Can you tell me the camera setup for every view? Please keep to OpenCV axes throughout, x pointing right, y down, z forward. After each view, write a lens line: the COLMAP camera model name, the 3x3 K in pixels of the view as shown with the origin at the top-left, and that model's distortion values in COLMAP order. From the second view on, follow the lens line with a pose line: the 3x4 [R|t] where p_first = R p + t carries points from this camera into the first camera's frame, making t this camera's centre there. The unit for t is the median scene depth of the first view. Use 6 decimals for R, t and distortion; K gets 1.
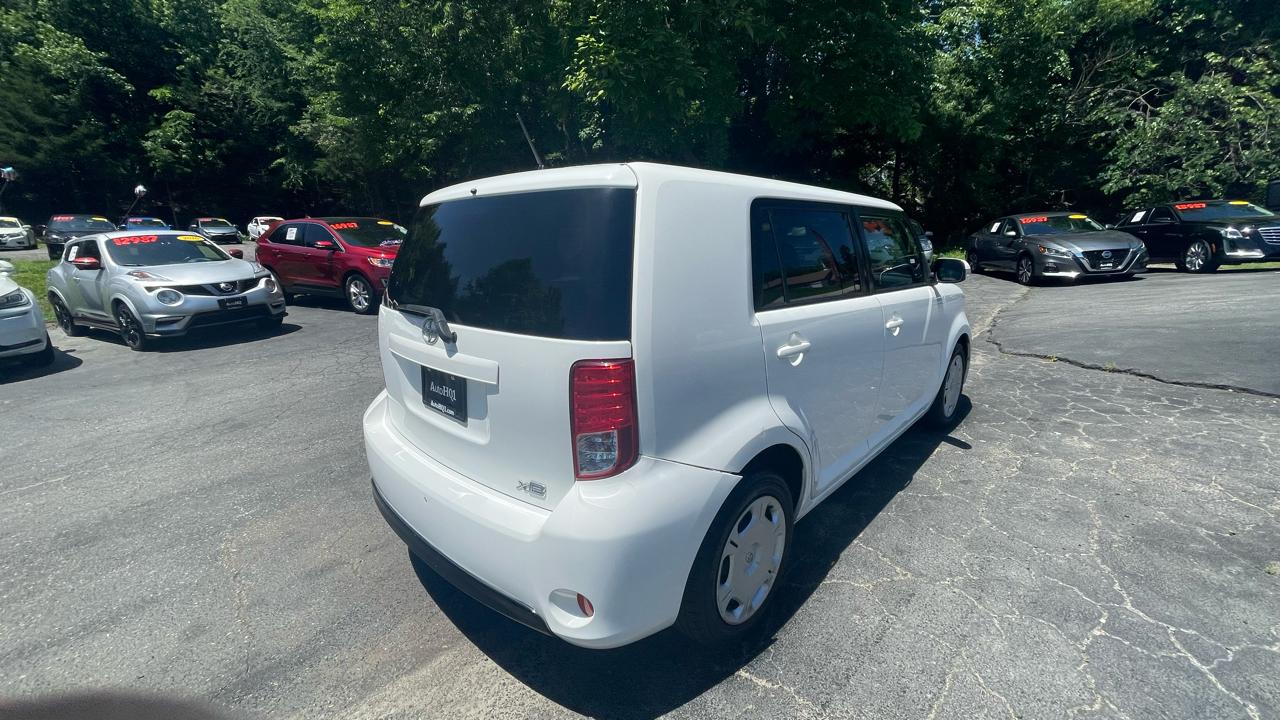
lens RADIAL K [[517.5, 0, 639.7], [0, 517.5, 358.6], [0, 0, 1]] dist [-0.002276, 0.000372]
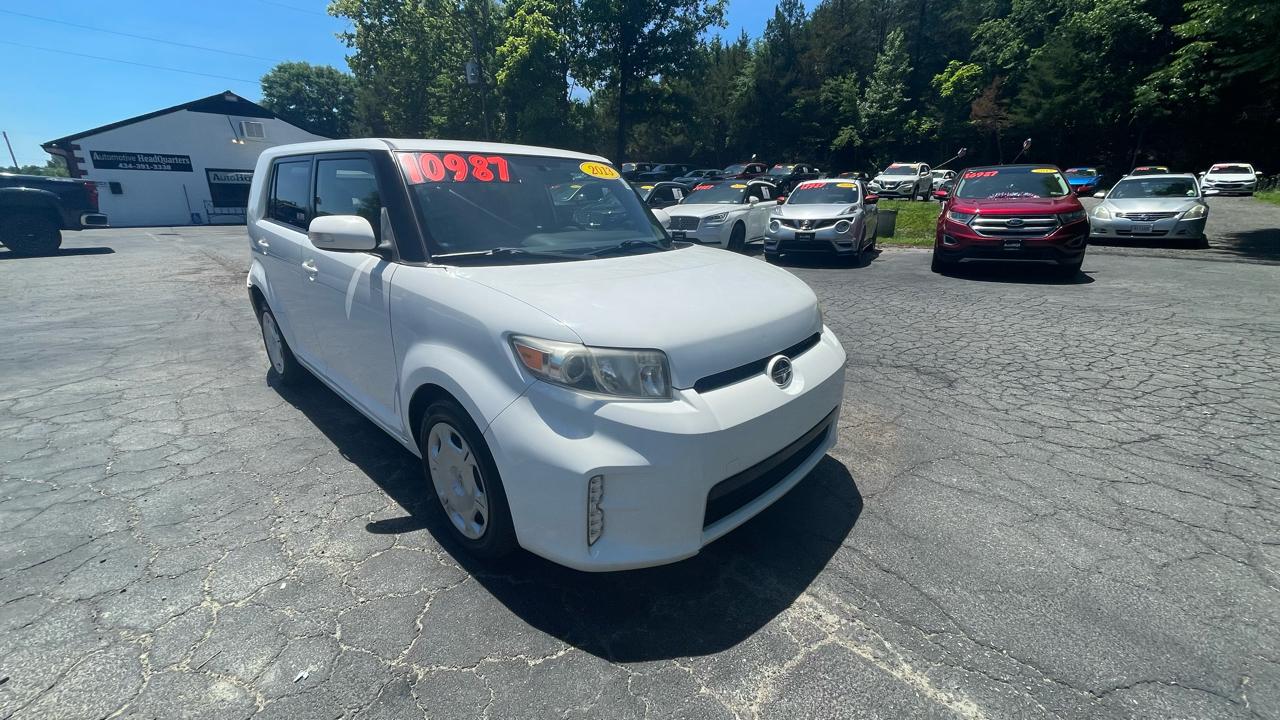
lens RADIAL K [[517.5, 0, 639.7], [0, 517.5, 358.6], [0, 0, 1]] dist [-0.002276, 0.000372]
pose [[-0.004890, 0.329160, -0.944261, 0.174640], [-0.244140, 0.915305, 0.320331, -0.046476], [0.969728, 0.232099, 0.075885, 0.181944]]
